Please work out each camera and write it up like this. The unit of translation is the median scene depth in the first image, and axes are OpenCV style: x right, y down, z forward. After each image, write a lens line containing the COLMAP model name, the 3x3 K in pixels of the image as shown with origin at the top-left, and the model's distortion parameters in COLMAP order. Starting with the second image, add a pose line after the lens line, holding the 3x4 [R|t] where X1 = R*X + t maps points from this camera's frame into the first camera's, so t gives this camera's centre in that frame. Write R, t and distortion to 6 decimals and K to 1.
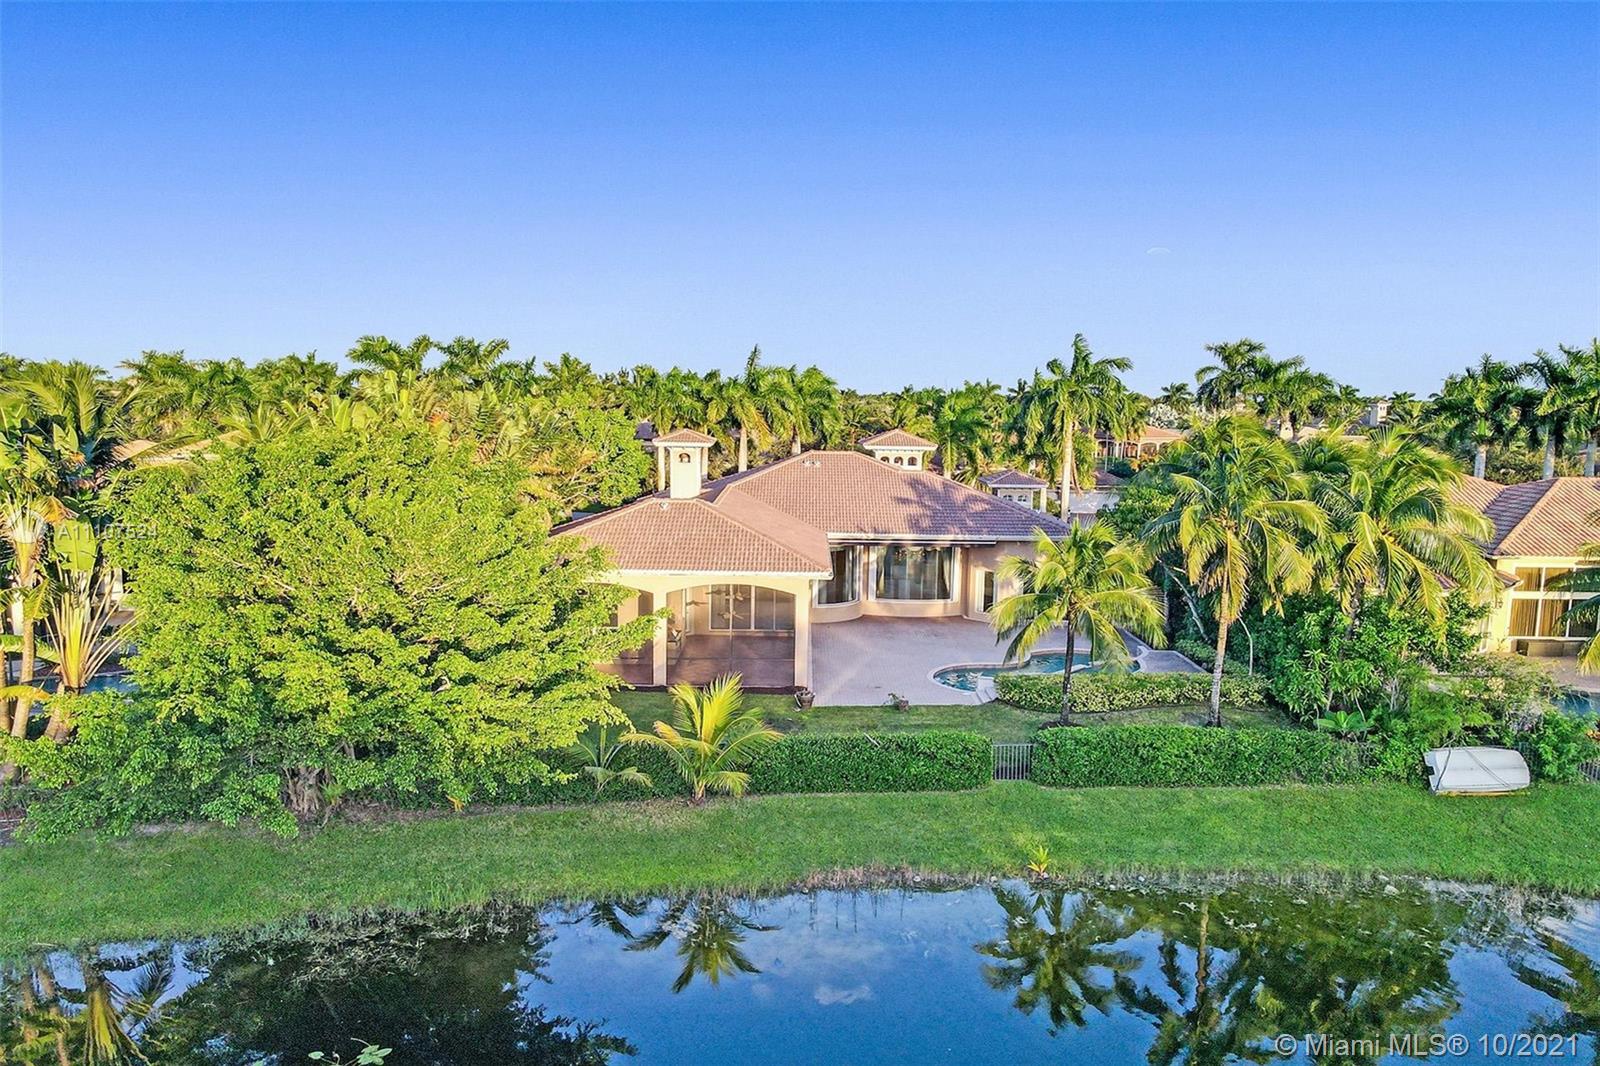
lens RADIAL K [[1105.2, 0, 770.2], [0, 1105.2, 531.6], [0, 0, 1]] dist [0.002052, 0.027469]
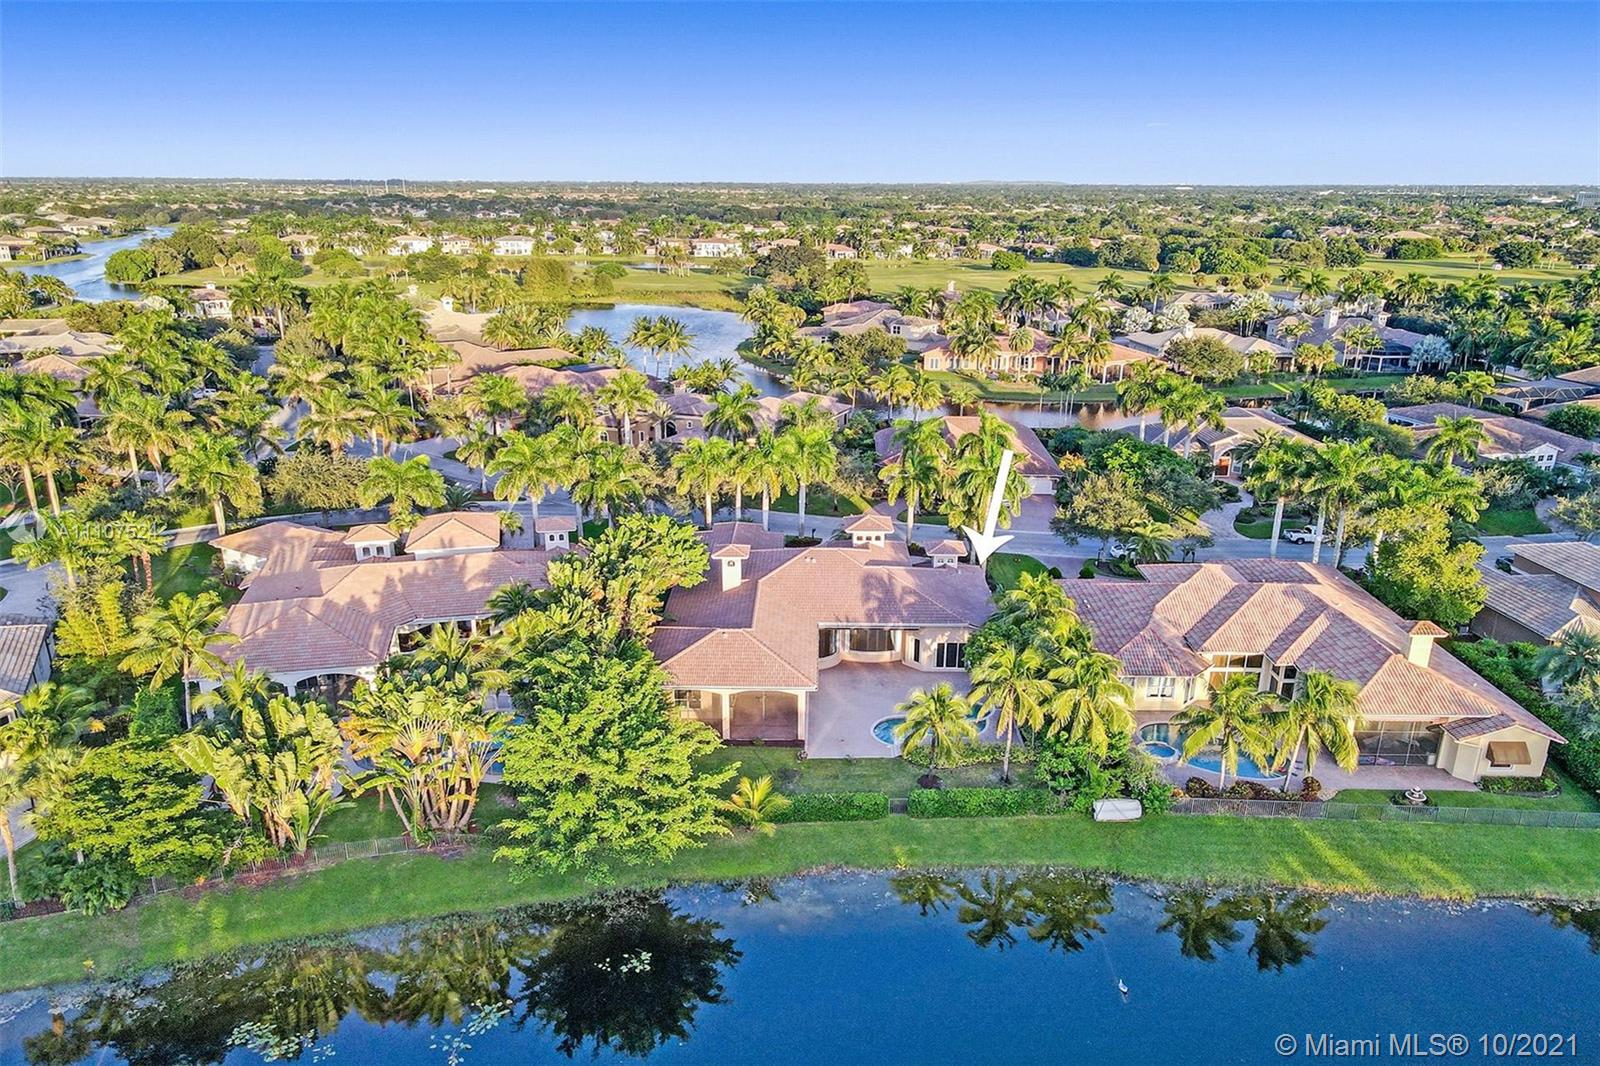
lens RADIAL K [[1105.2, 0, 770.2], [0, 1105.2, 531.6], [0, 0, 1]] dist [0.002052, 0.027469]
pose [[0.999900, -0.003261, -0.013768, 0.001996], [0.005624, 0.984498, 0.175304, -0.545285], [0.012983, -0.175363, 0.984418, -0.797061]]
